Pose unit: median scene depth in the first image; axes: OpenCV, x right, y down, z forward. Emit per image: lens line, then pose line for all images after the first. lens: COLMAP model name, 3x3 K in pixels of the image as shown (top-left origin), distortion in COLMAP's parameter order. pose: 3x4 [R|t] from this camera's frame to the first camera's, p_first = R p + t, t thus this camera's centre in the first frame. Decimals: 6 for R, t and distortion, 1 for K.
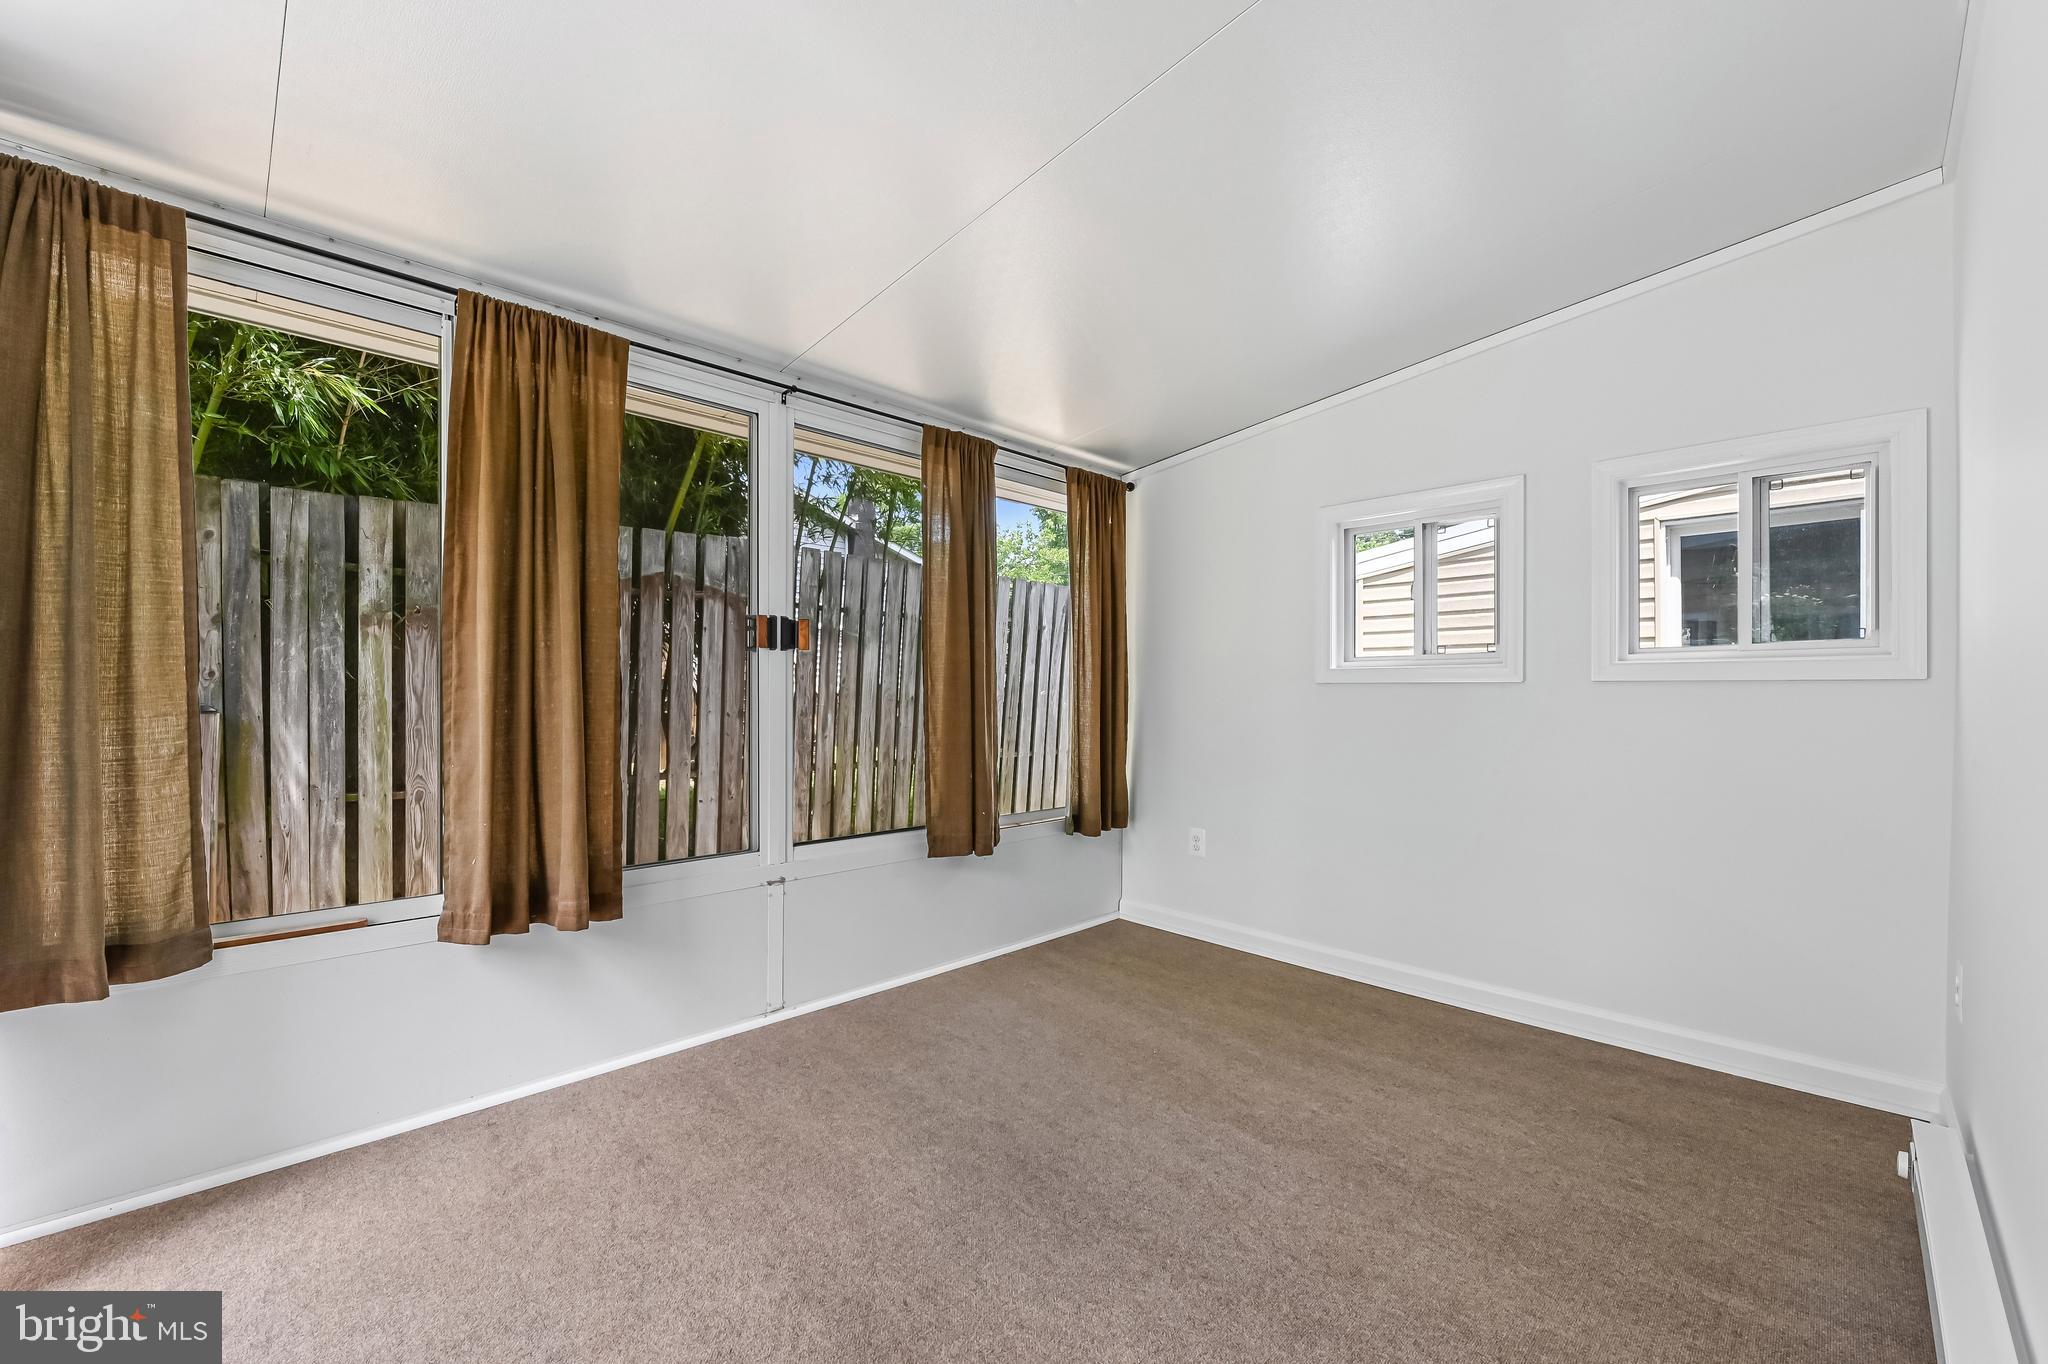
lens RADIAL K [[819.1, 0, 1033.9], [0, 819.1, 694.4], [0, 0, 1]] dist [-0.002744, -0.001796]
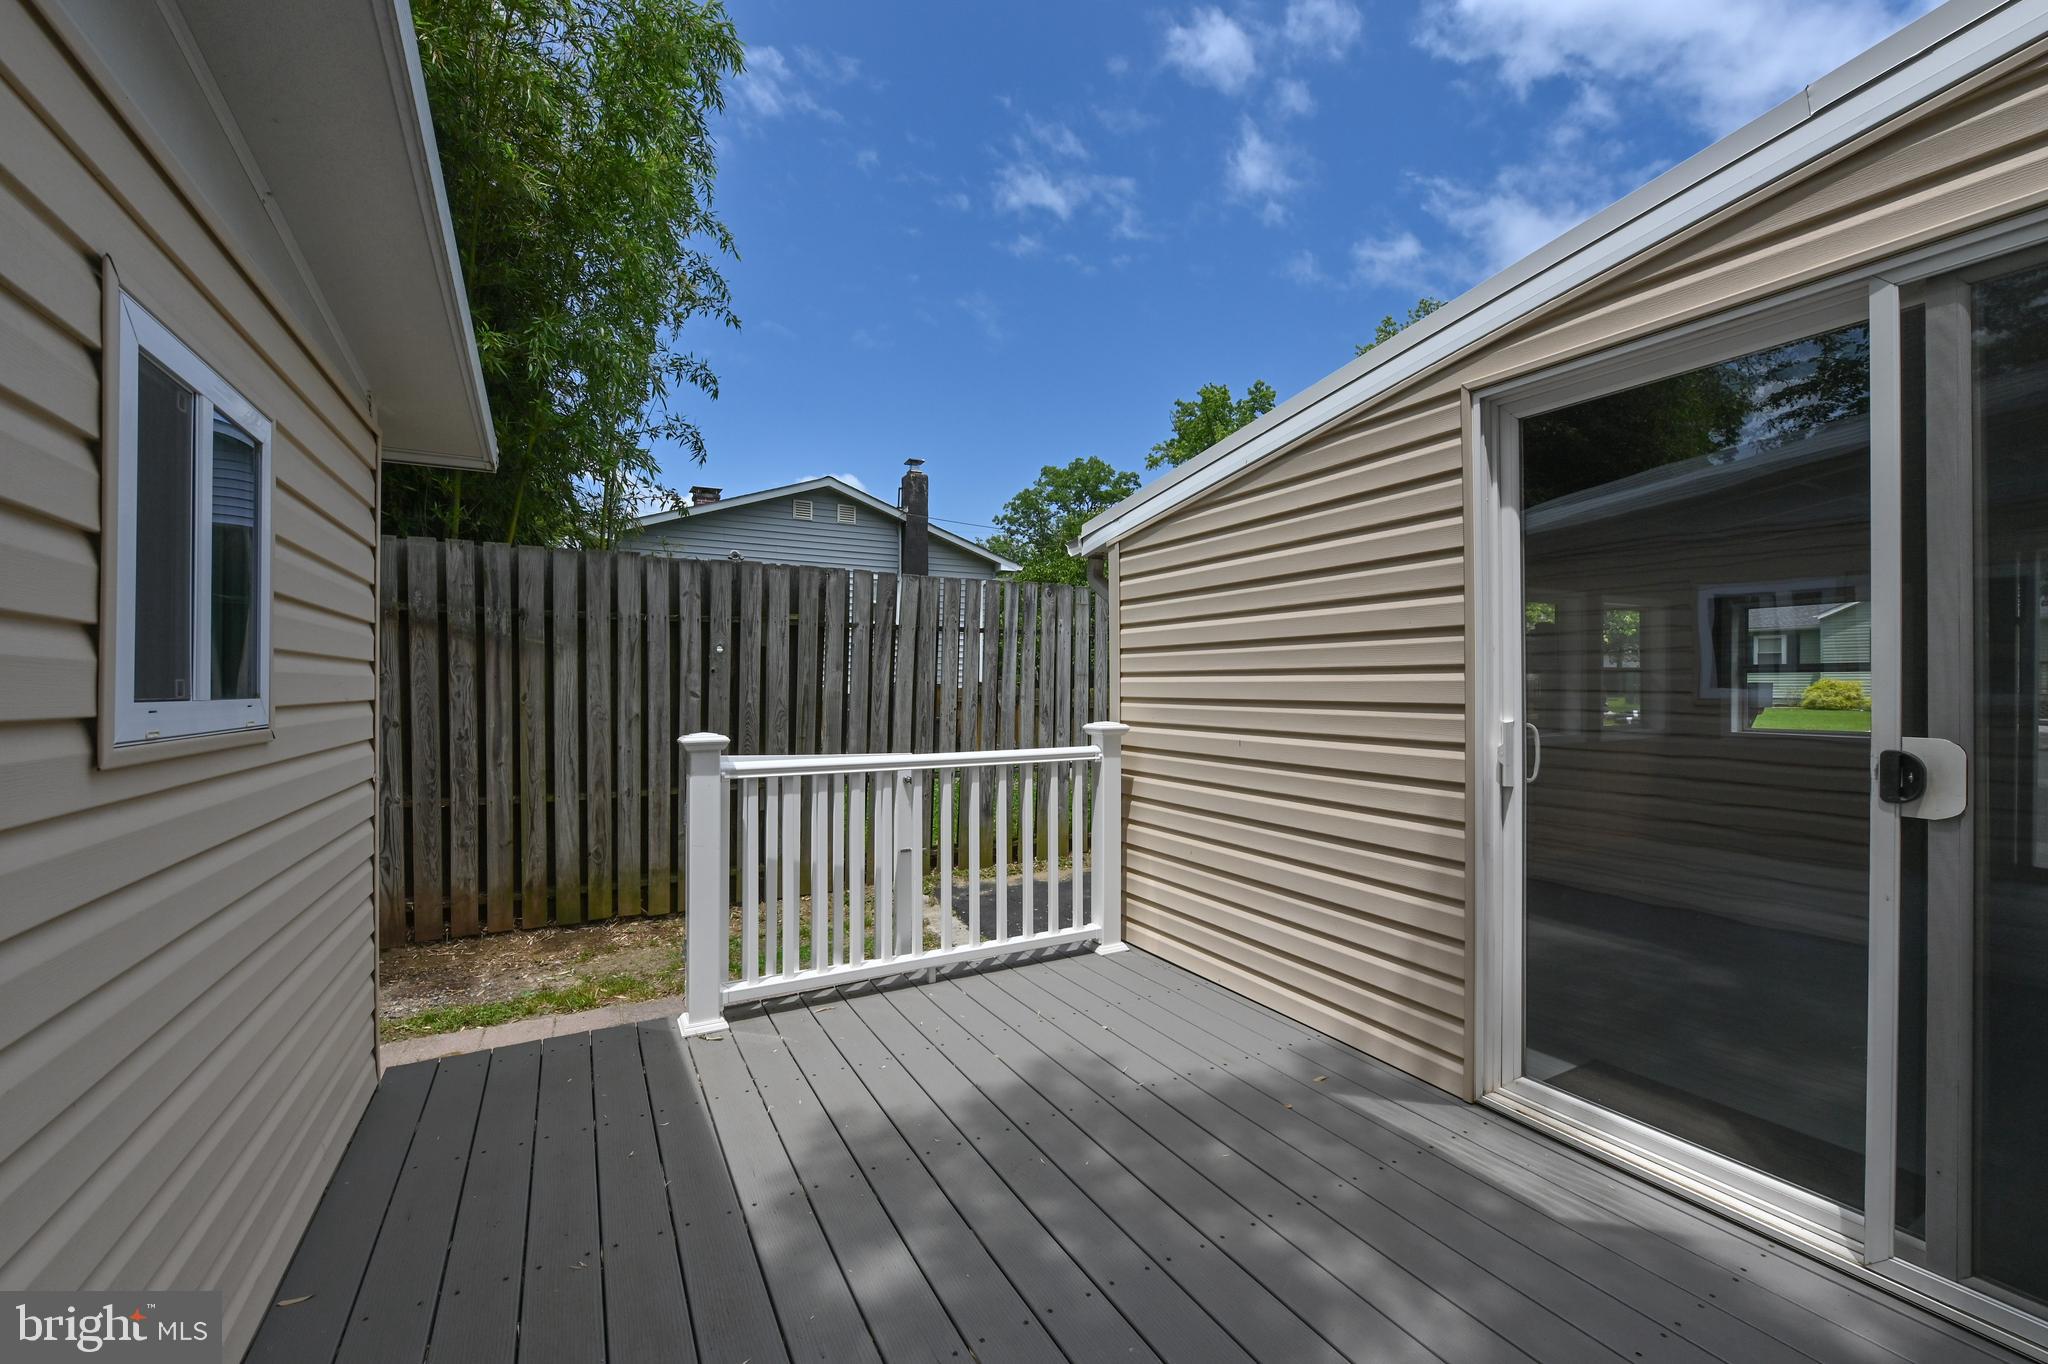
lens RADIAL K [[819.1, 0, 1010.9], [0, 819.1, 683.1], [0, 0, 1]] dist [-0.002744, -0.001796]
pose [[0.962641, -0.005268, -0.270731, 0.448100], [0.004561, 0.999984, -0.003239, -0.024738], [0.270744, 0.001883, 0.962650, 0.316122]]
